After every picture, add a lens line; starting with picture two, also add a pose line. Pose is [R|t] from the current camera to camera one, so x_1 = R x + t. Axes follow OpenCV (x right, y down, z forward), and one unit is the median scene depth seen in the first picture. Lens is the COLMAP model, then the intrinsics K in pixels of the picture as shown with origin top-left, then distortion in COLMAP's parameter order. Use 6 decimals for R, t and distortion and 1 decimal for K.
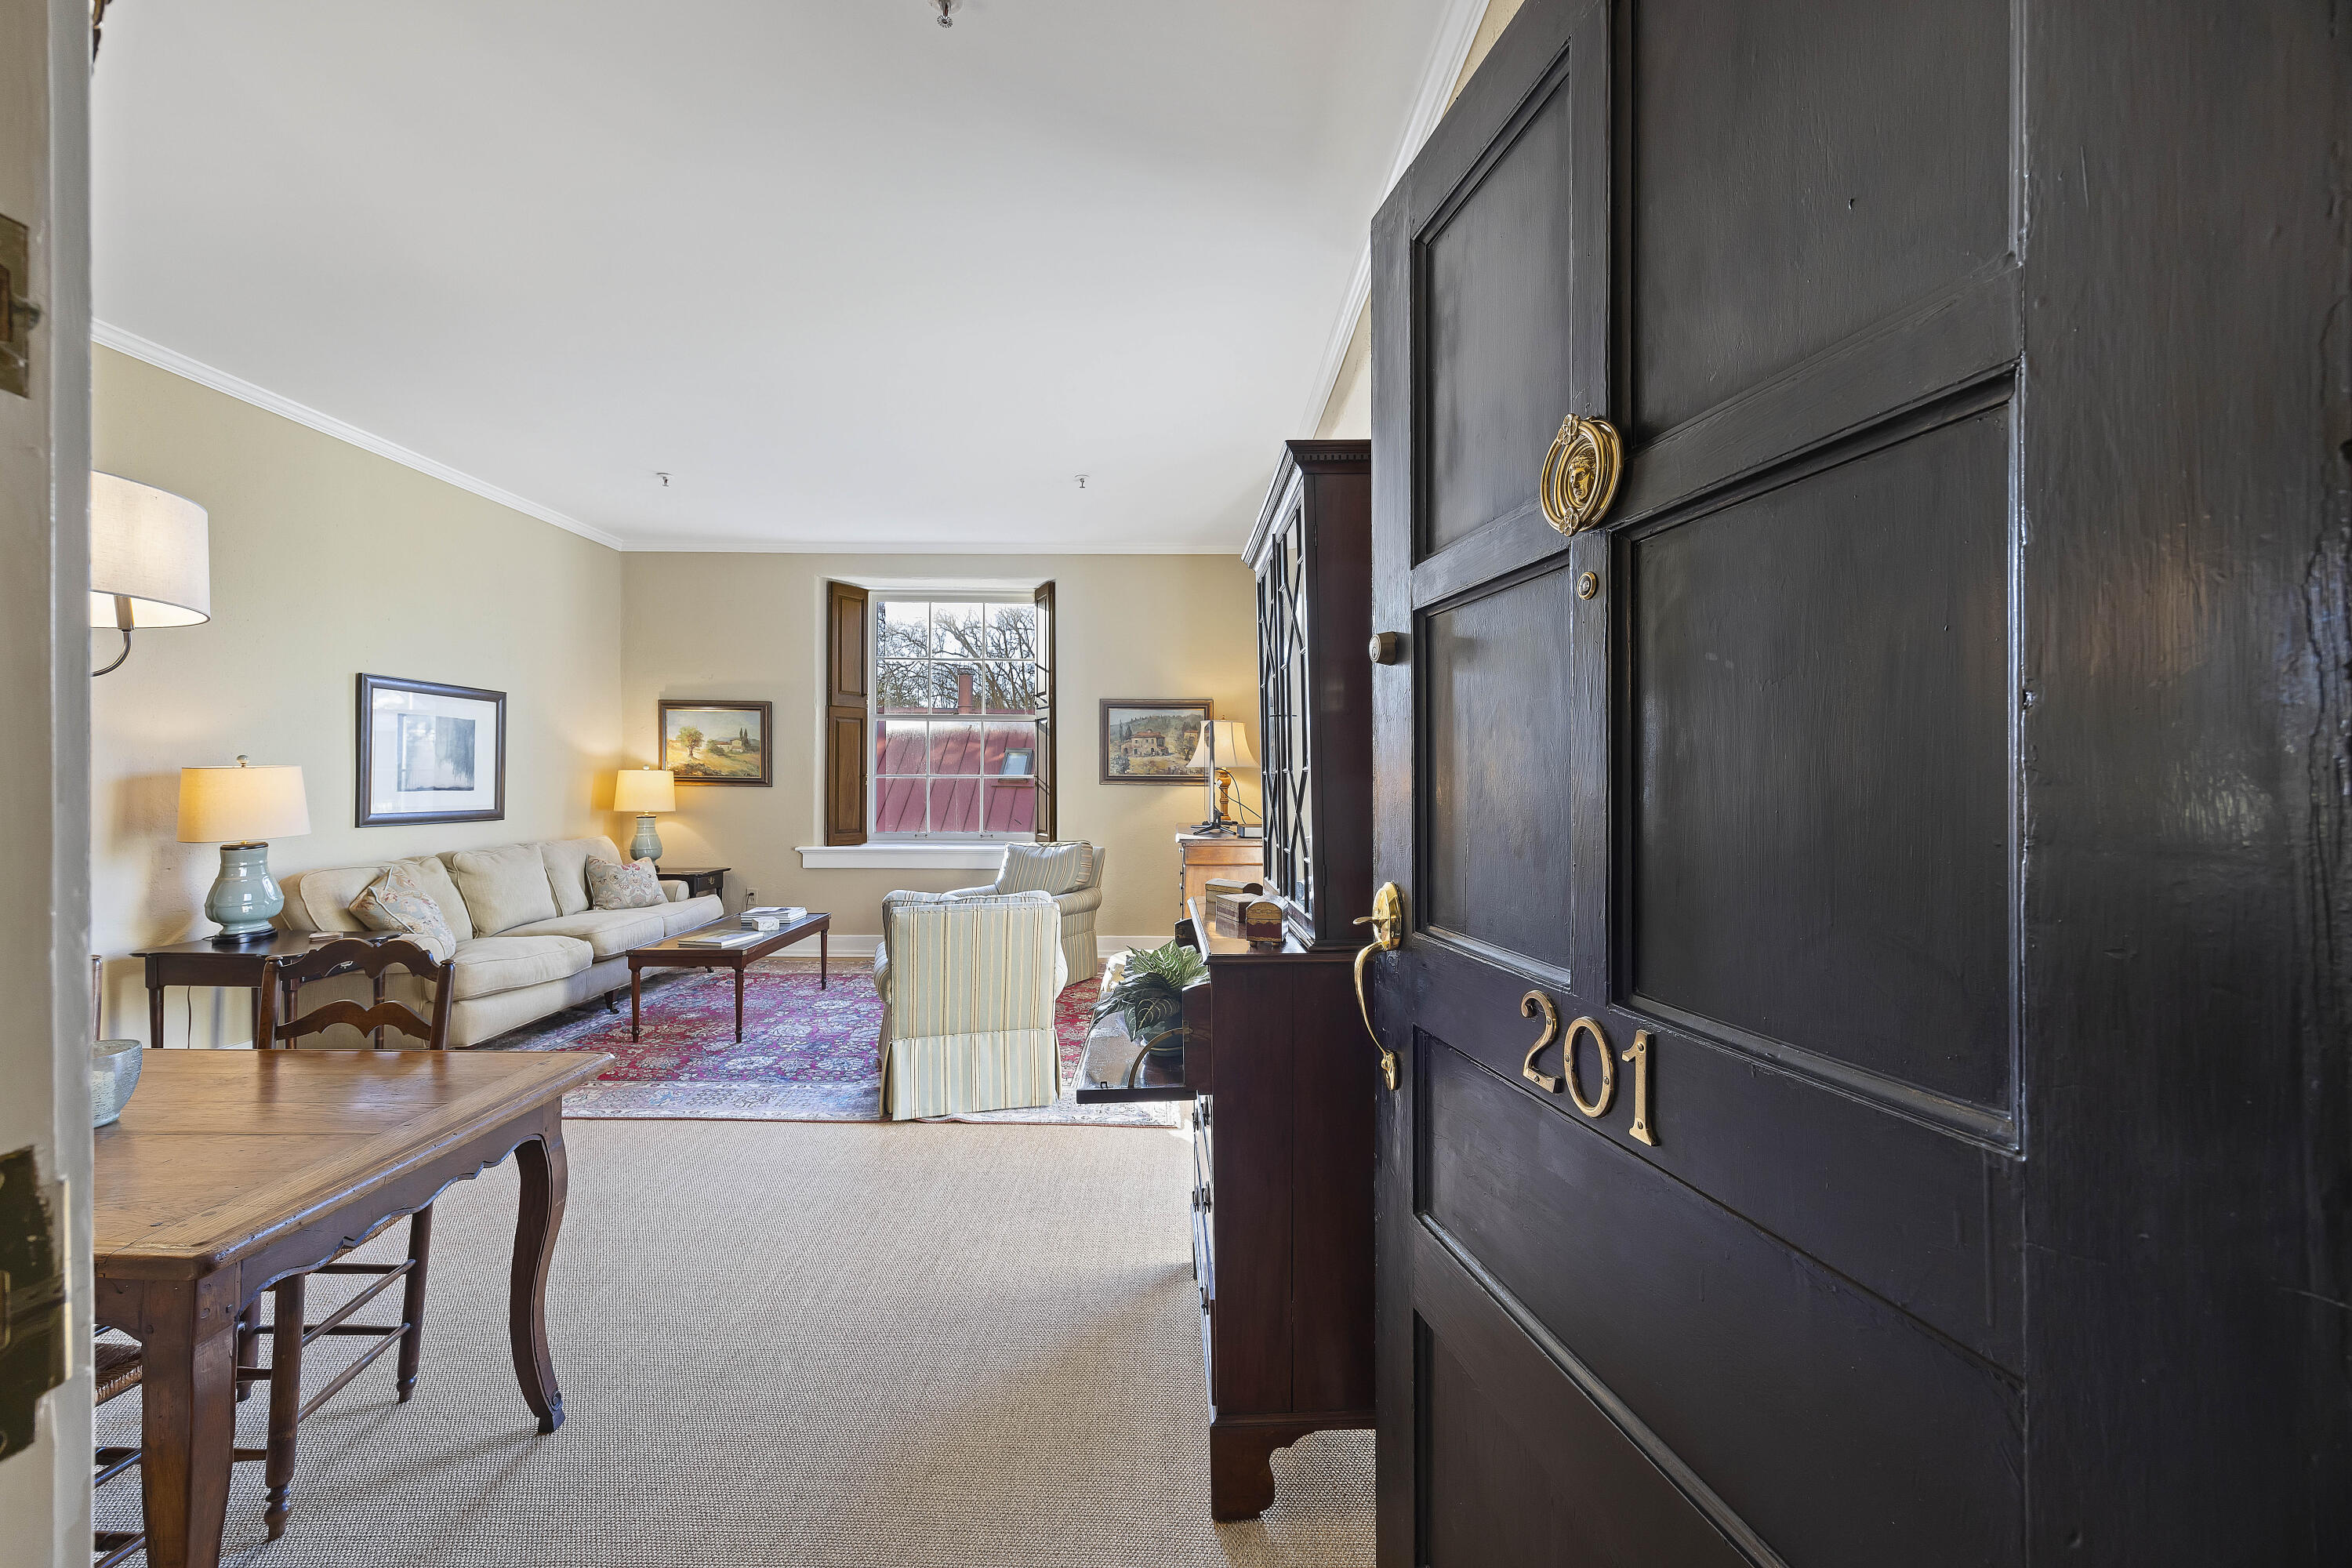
lens RADIAL K [[895.5, 0, 1175.2], [0, 895.5, 777.2], [0, 0, 1]] dist [-0.008157, 0.001546]
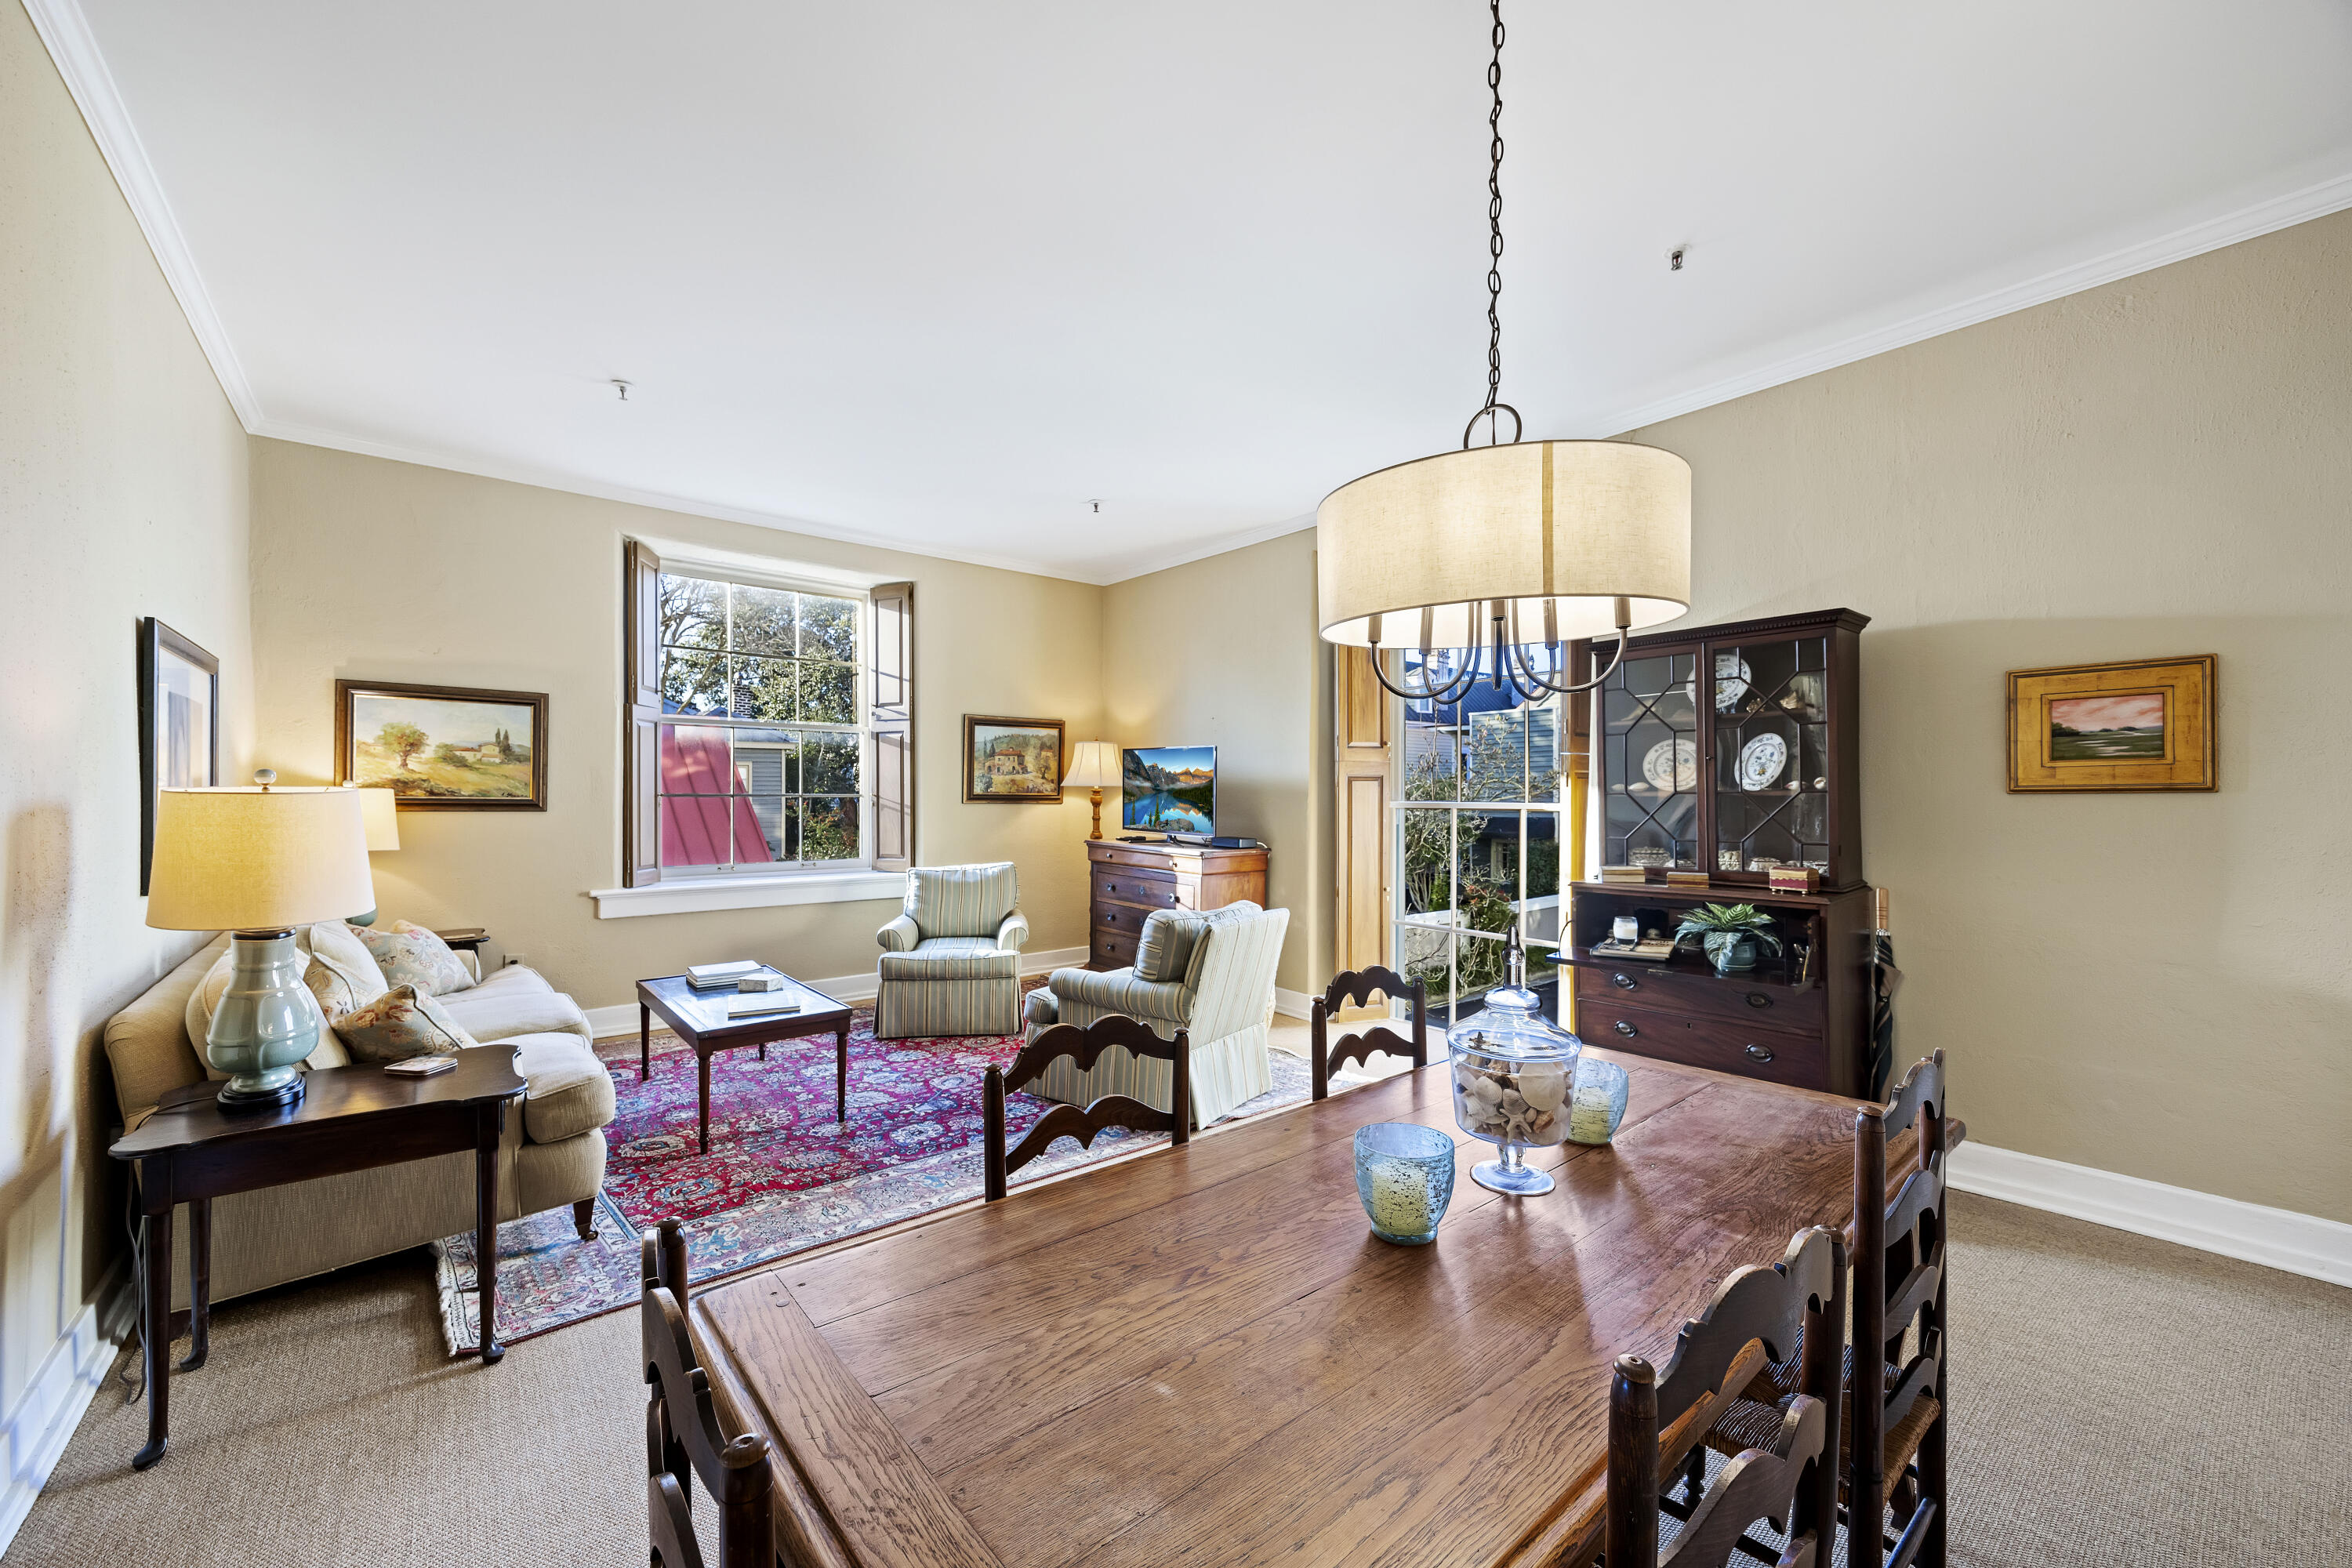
lens RADIAL K [[895.5, 0, 1188.4], [0, 895.5, 801.7], [0, 0, 1]] dist [-0.008157, 0.001546]
pose [[0.771363, -0.008976, 0.636332, -0.732826], [0.002474, 0.999935, 0.011106, -0.005547], [-0.636391, -0.006993, 0.771335, 0.157705]]
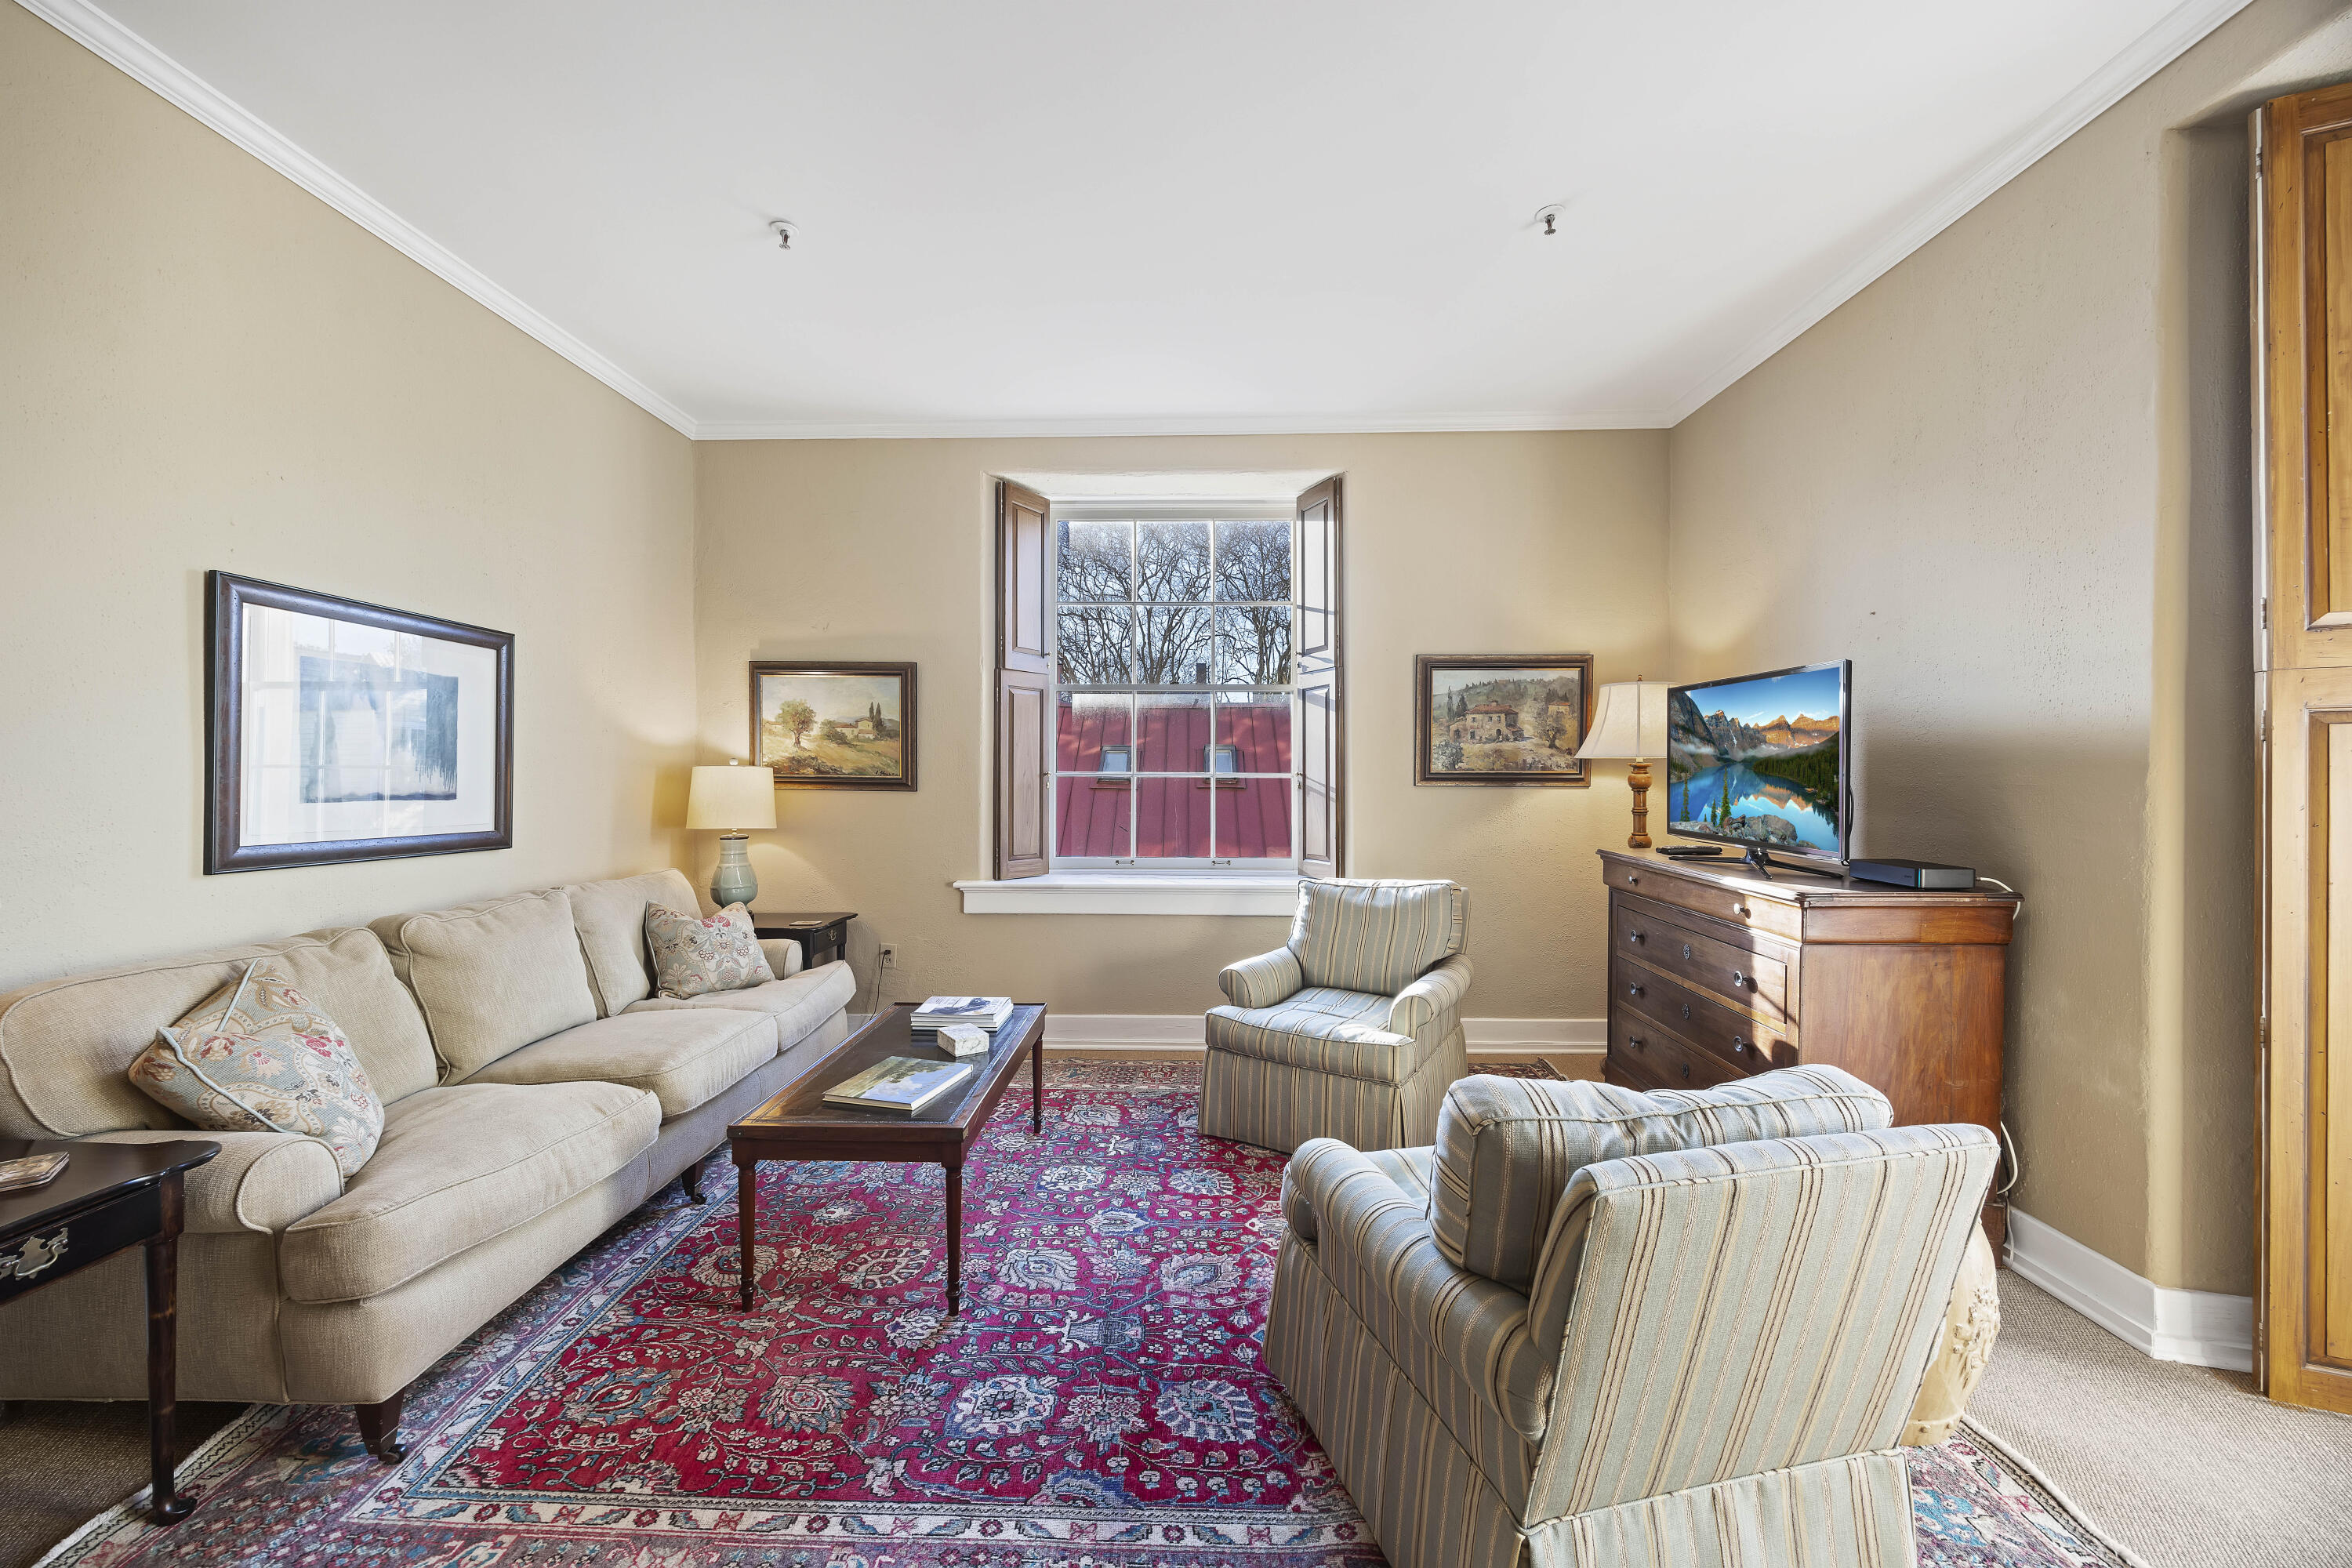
lens RADIAL K [[895.5, 0, 1175.5], [0, 895.5, 781.2], [0, 0, 1]] dist [-0.008157, 0.001546]
pose [[0.999005, -0.003550, -0.044450, -0.330649], [0.003613, 0.999993, 0.001346, 0.004561], [0.044445, -0.001505, 0.999011, 0.496599]]
